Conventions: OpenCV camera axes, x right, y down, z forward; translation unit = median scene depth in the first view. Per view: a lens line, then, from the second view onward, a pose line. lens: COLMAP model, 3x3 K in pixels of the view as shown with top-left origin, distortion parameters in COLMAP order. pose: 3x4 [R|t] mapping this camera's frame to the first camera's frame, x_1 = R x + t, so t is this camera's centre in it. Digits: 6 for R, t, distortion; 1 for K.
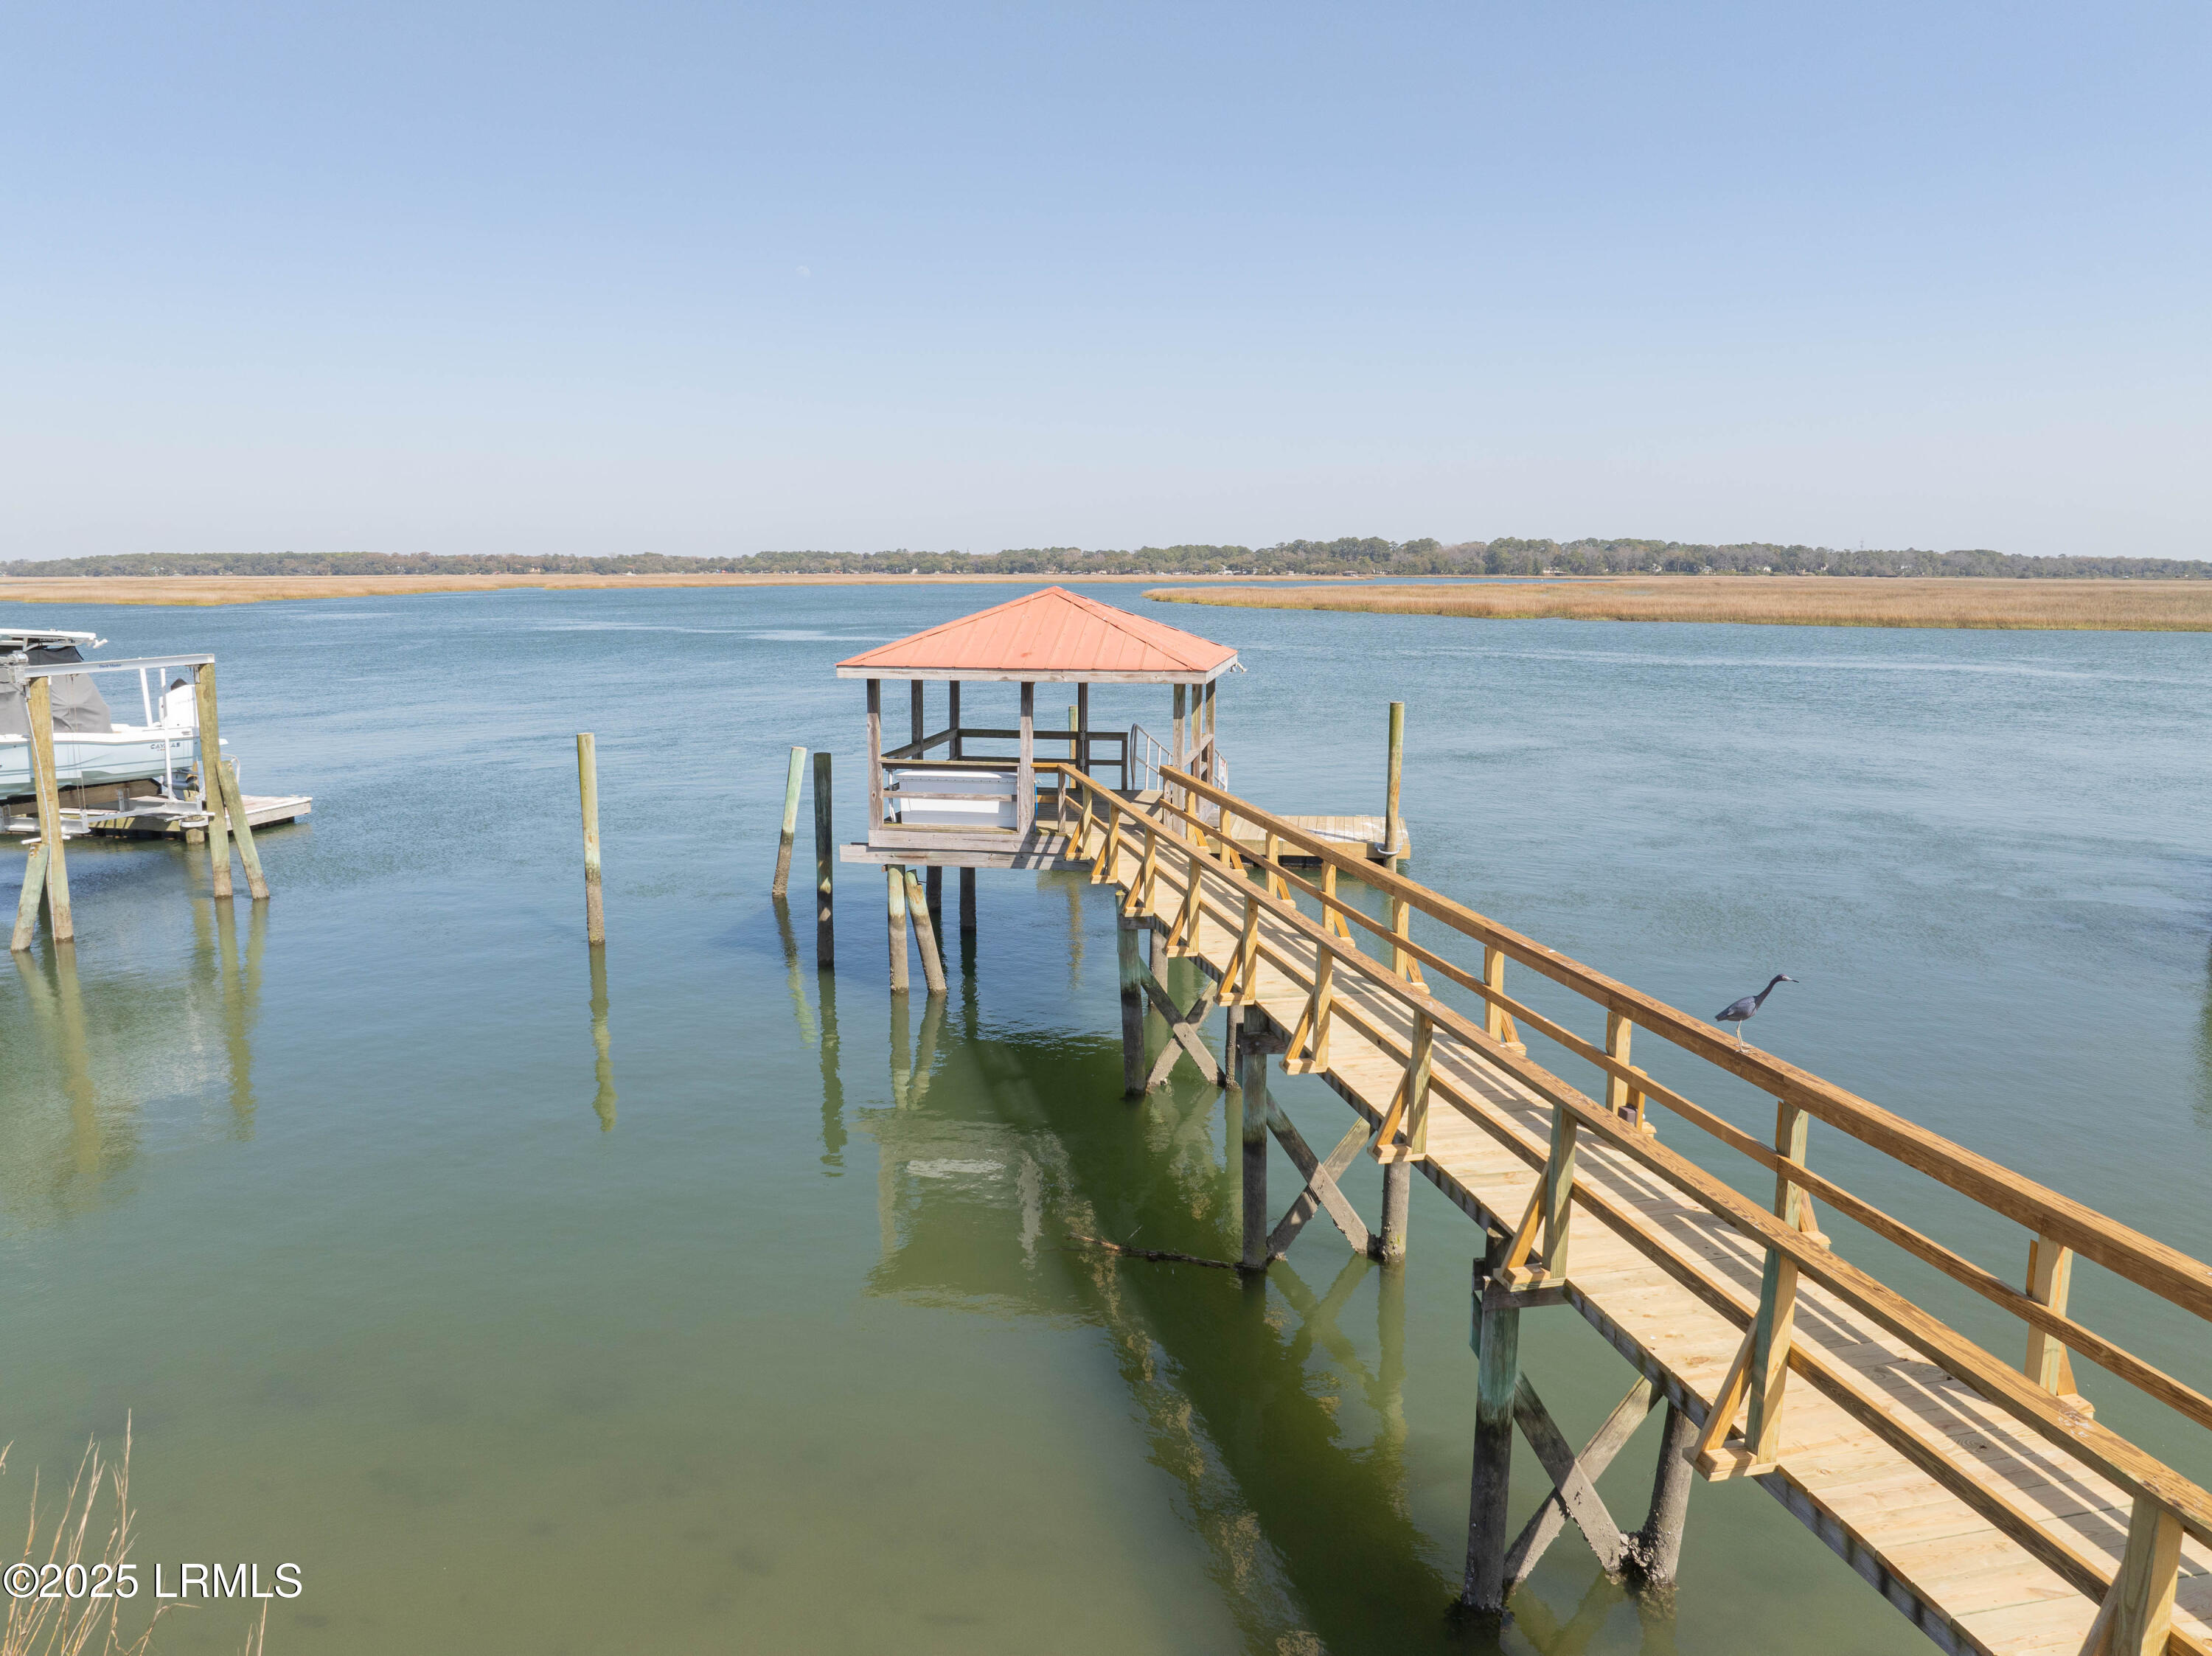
lens RADIAL K [[1557.7, 0, 1119.2], [0, 1557.7, 818.1], [0, 0, 1]] dist [-0.038438, 0.002158]
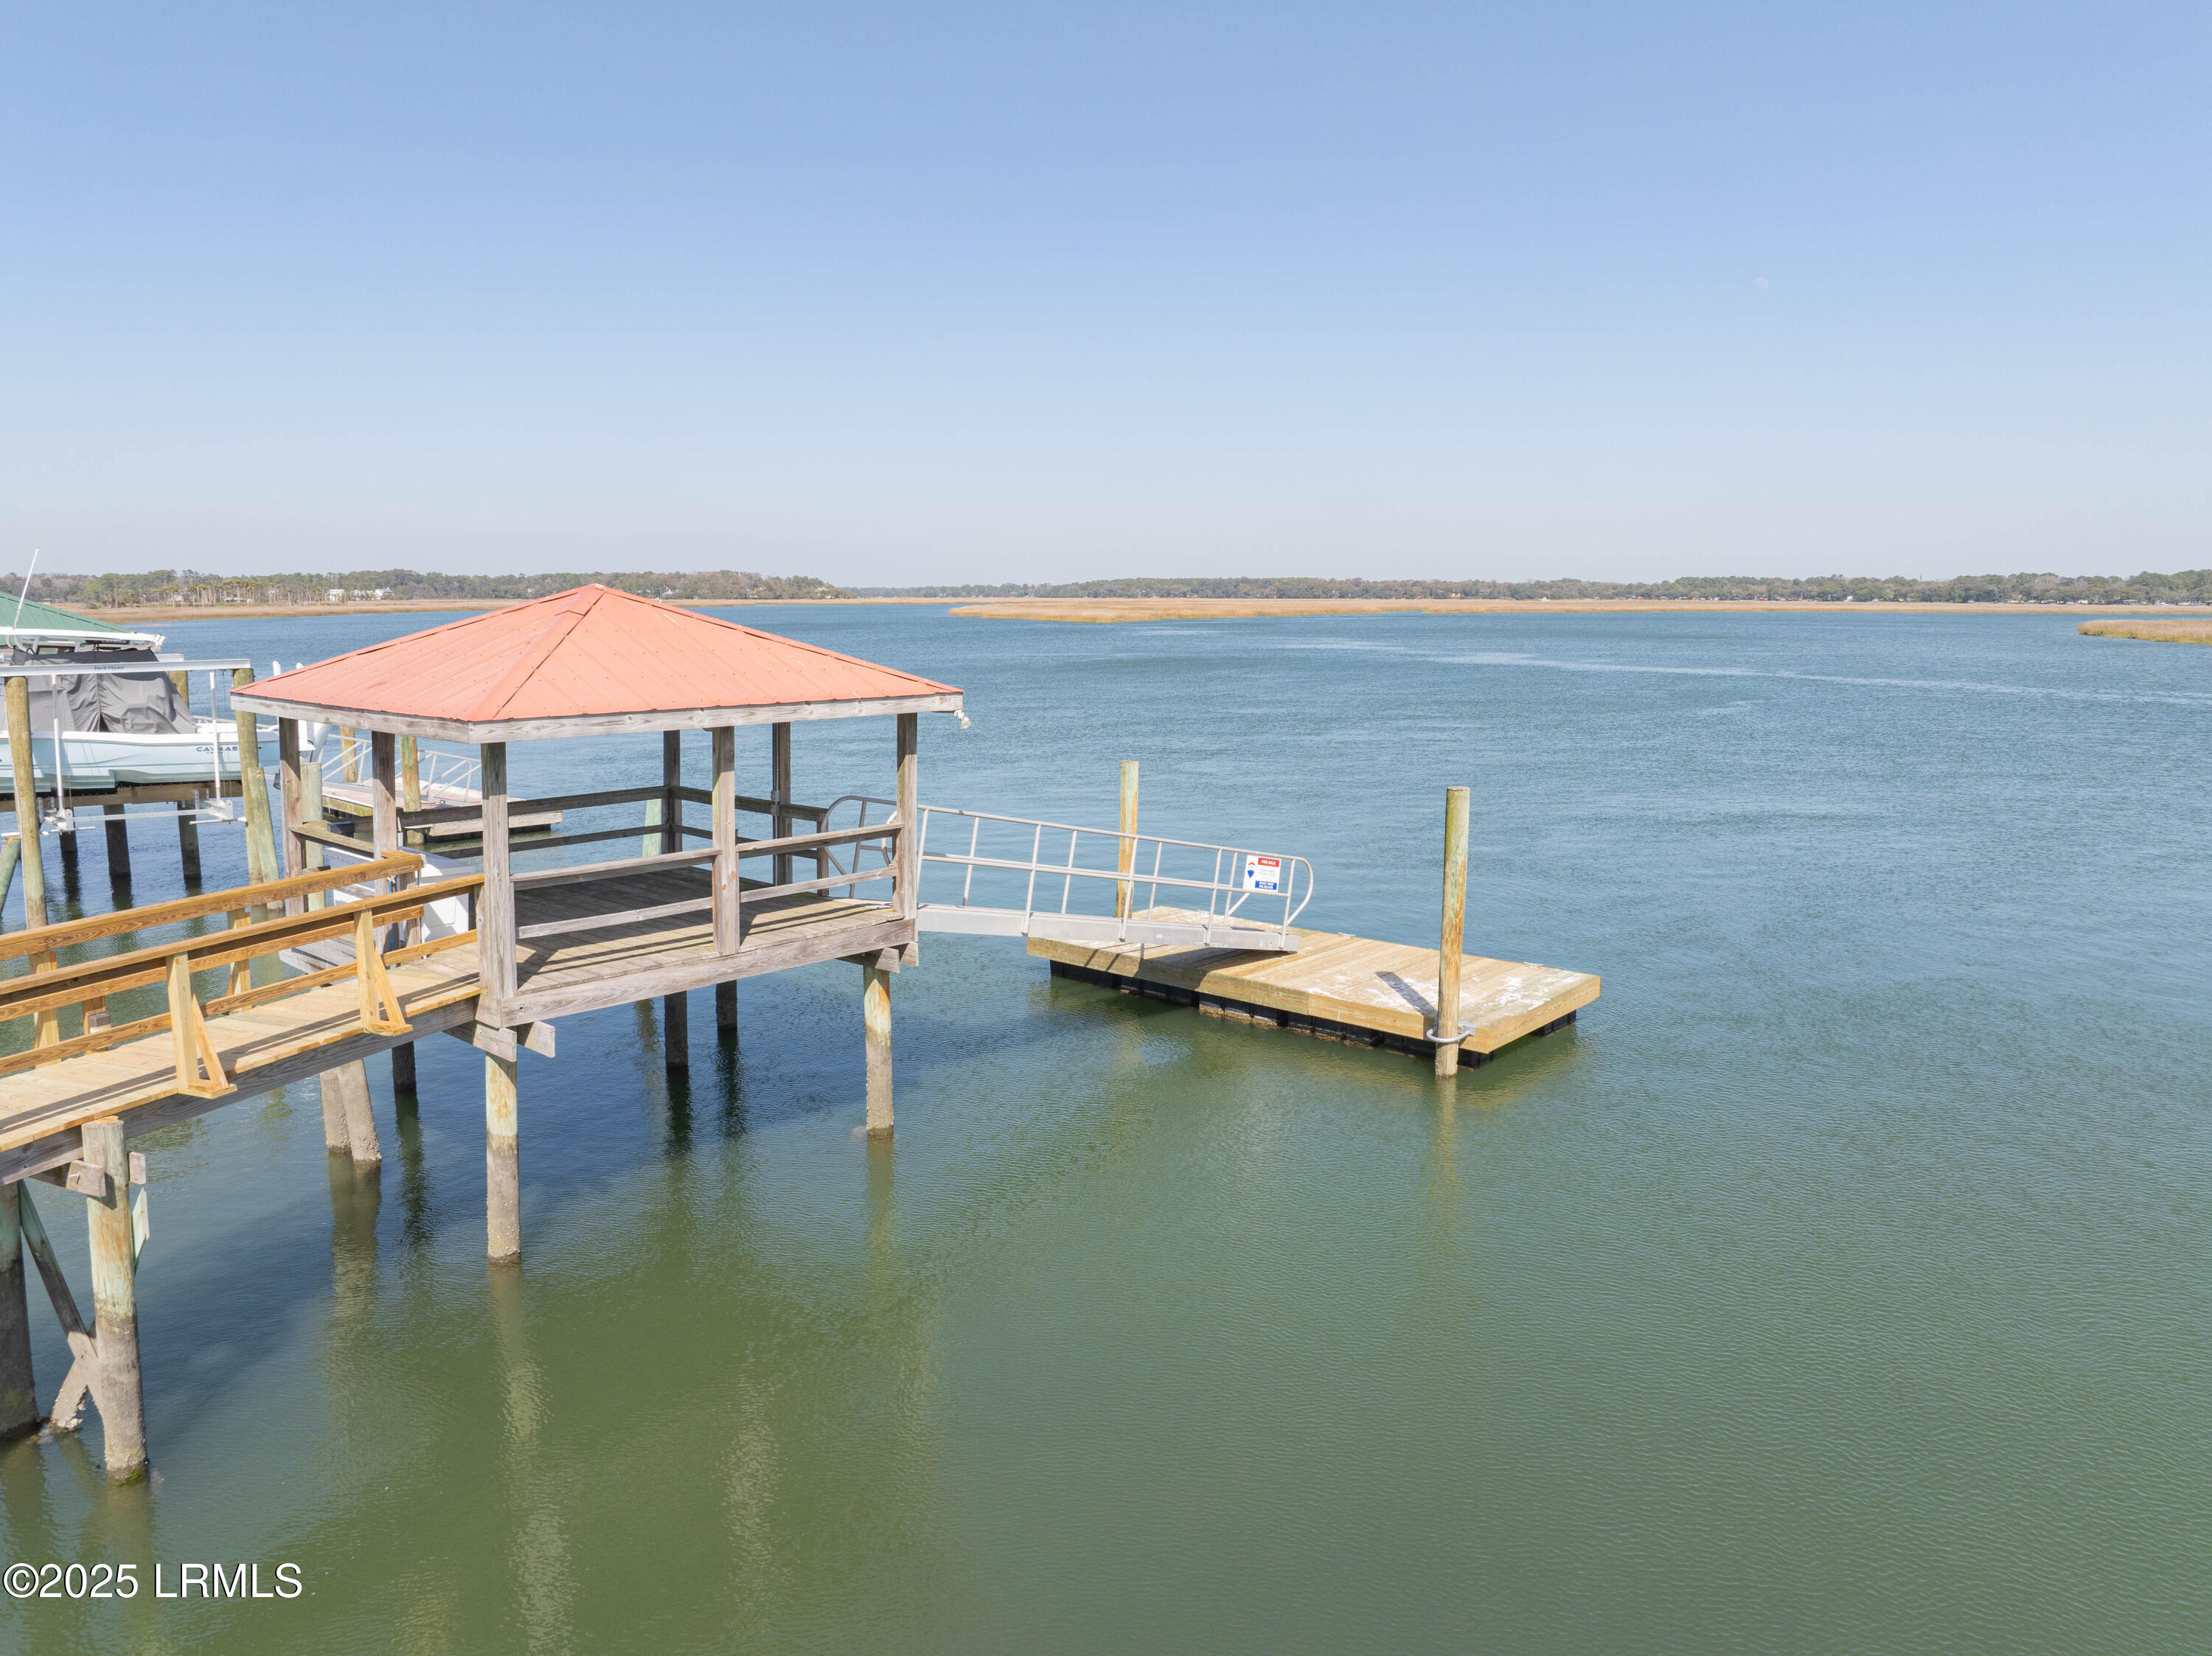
lens RADIAL K [[1557.7, 0, 1118.9], [0, 1557.7, 826.9], [0, 0, 1]] dist [-0.038438, 0.002158]
pose [[0.839560, 0.079881, -0.537362, 0.007067], [-0.085713, 0.996219, 0.014177, -0.001023], [0.536463, 0.034156, 0.843233, 0.007685]]
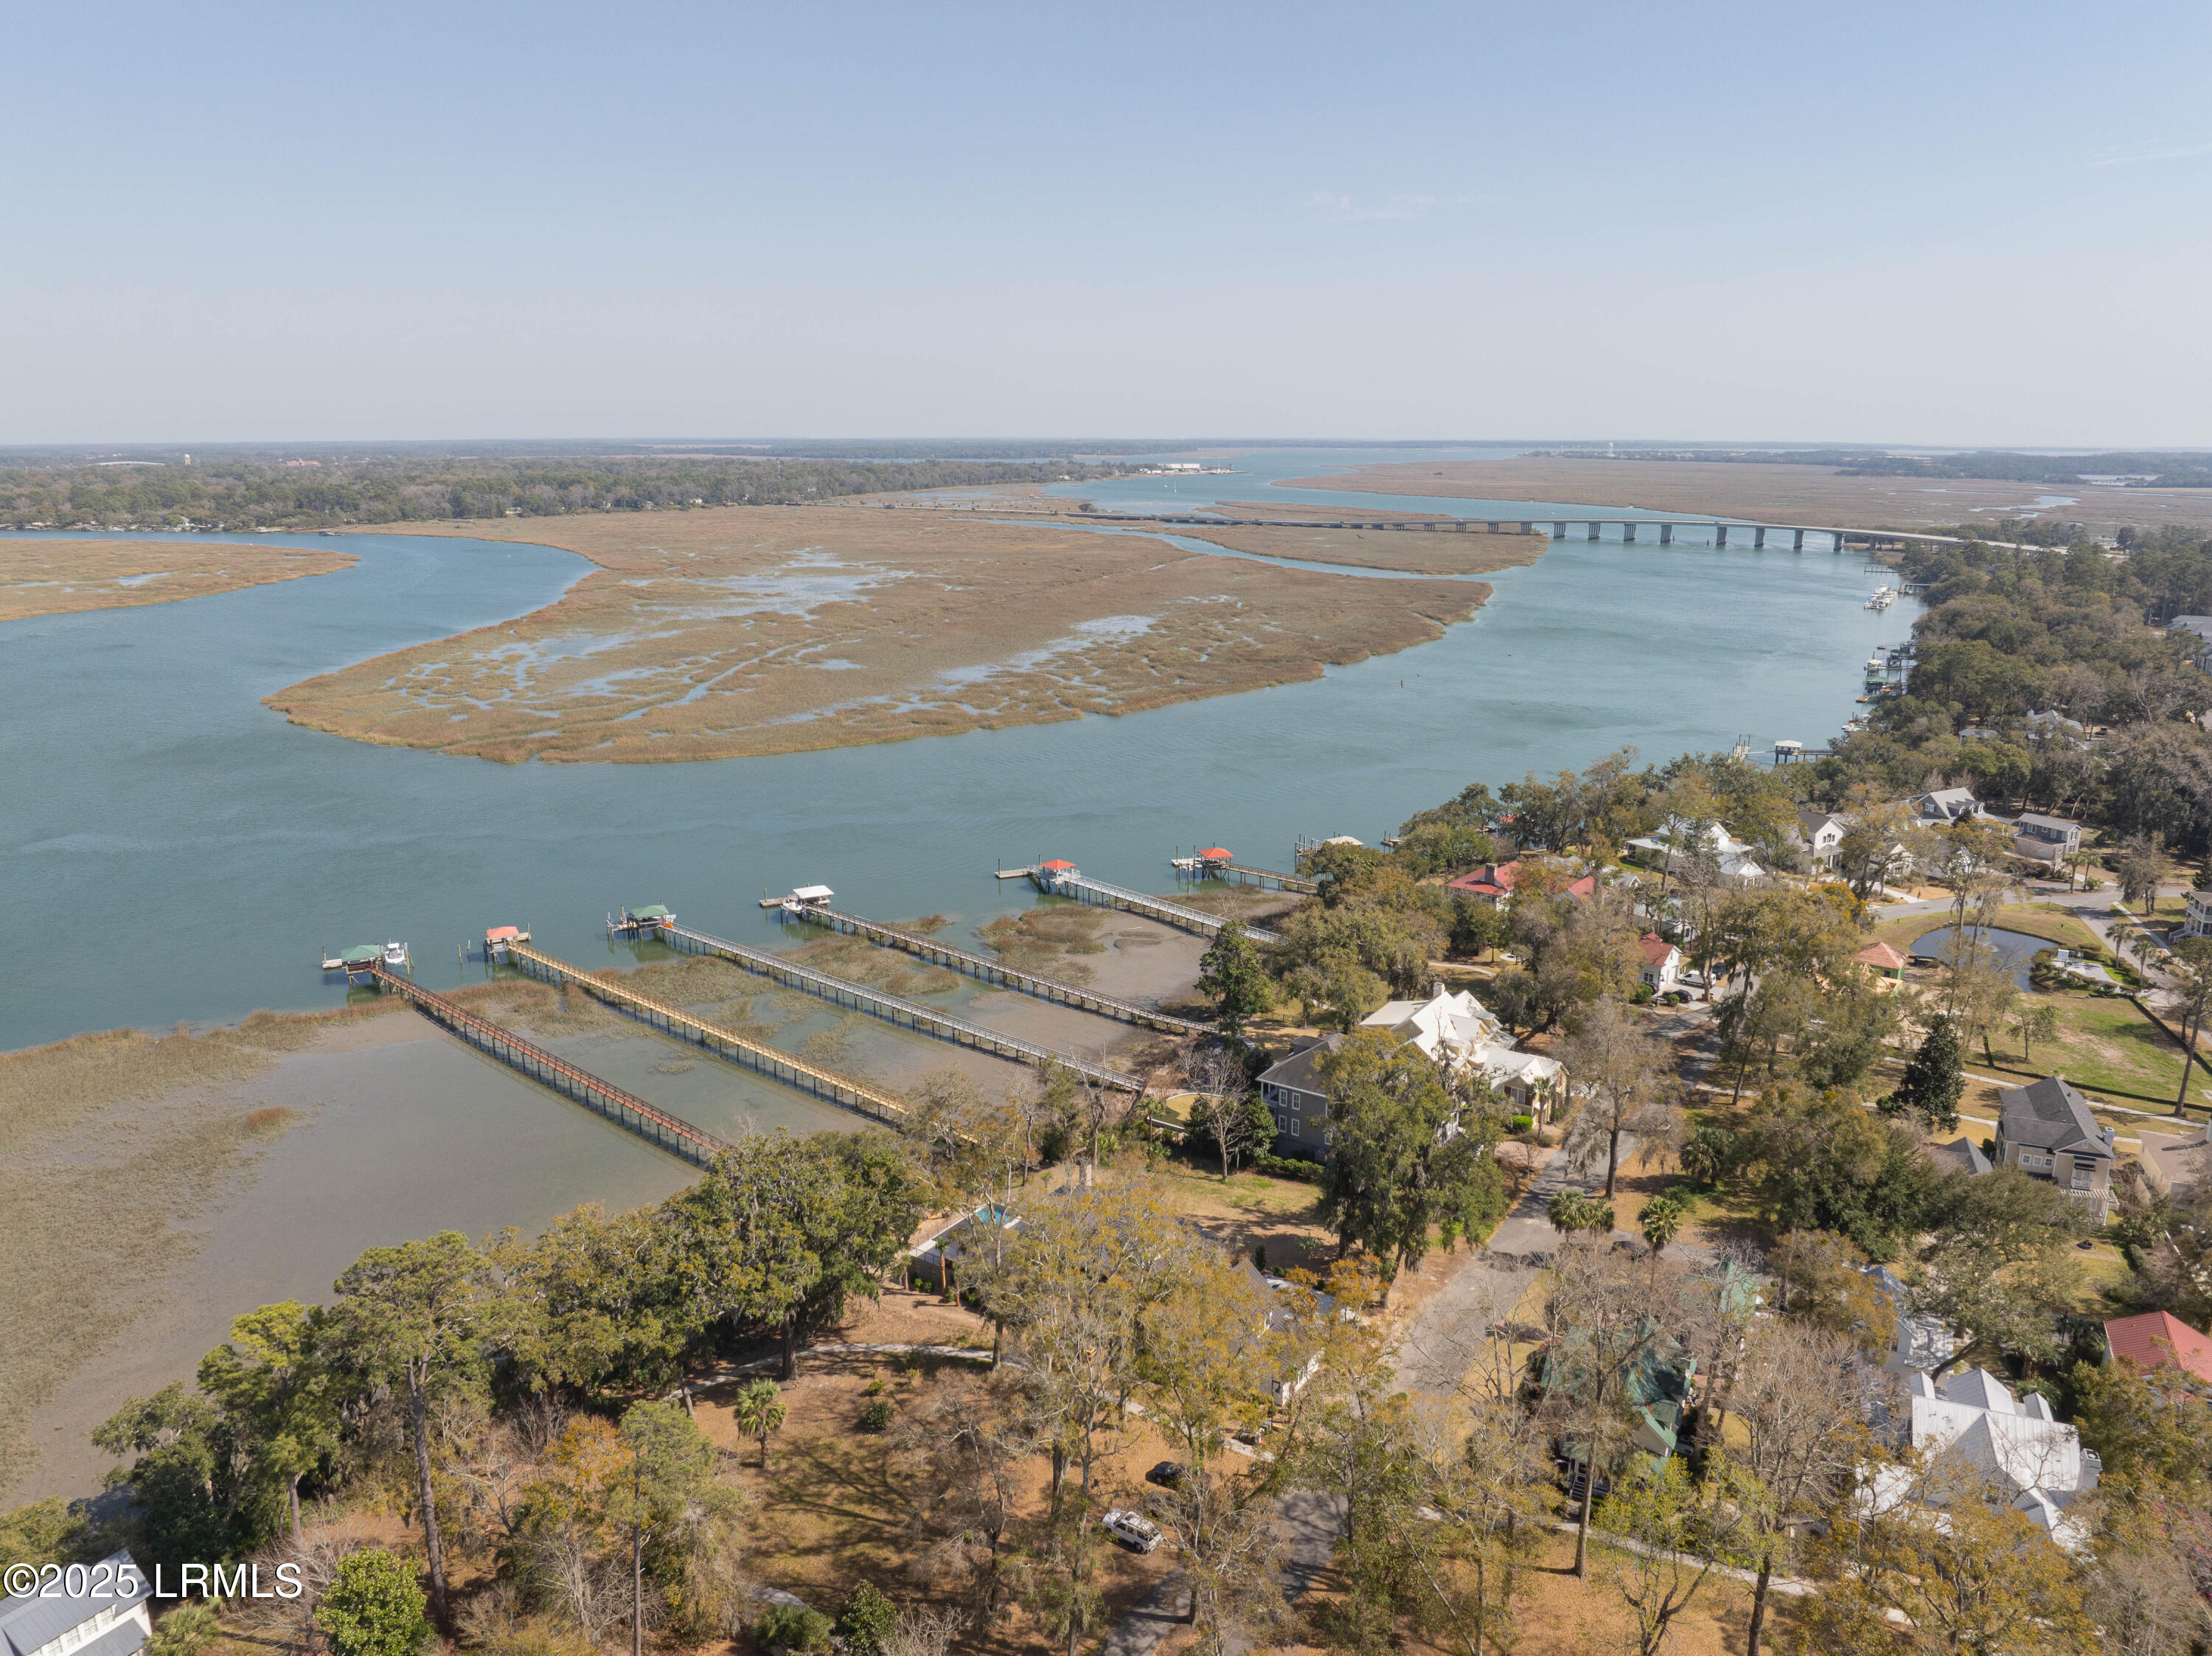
lens RADIAL K [[1557.7, 0, 1127.7], [0, 1557.7, 821.7], [0, 0, 1]] dist [-0.038438, 0.002158]
pose [[0.802334, -0.145296, 0.578921, -0.041935], [0.092334, 0.988457, 0.120114, -0.027205], [-0.589690, -0.042917, 0.806488, -0.160332]]
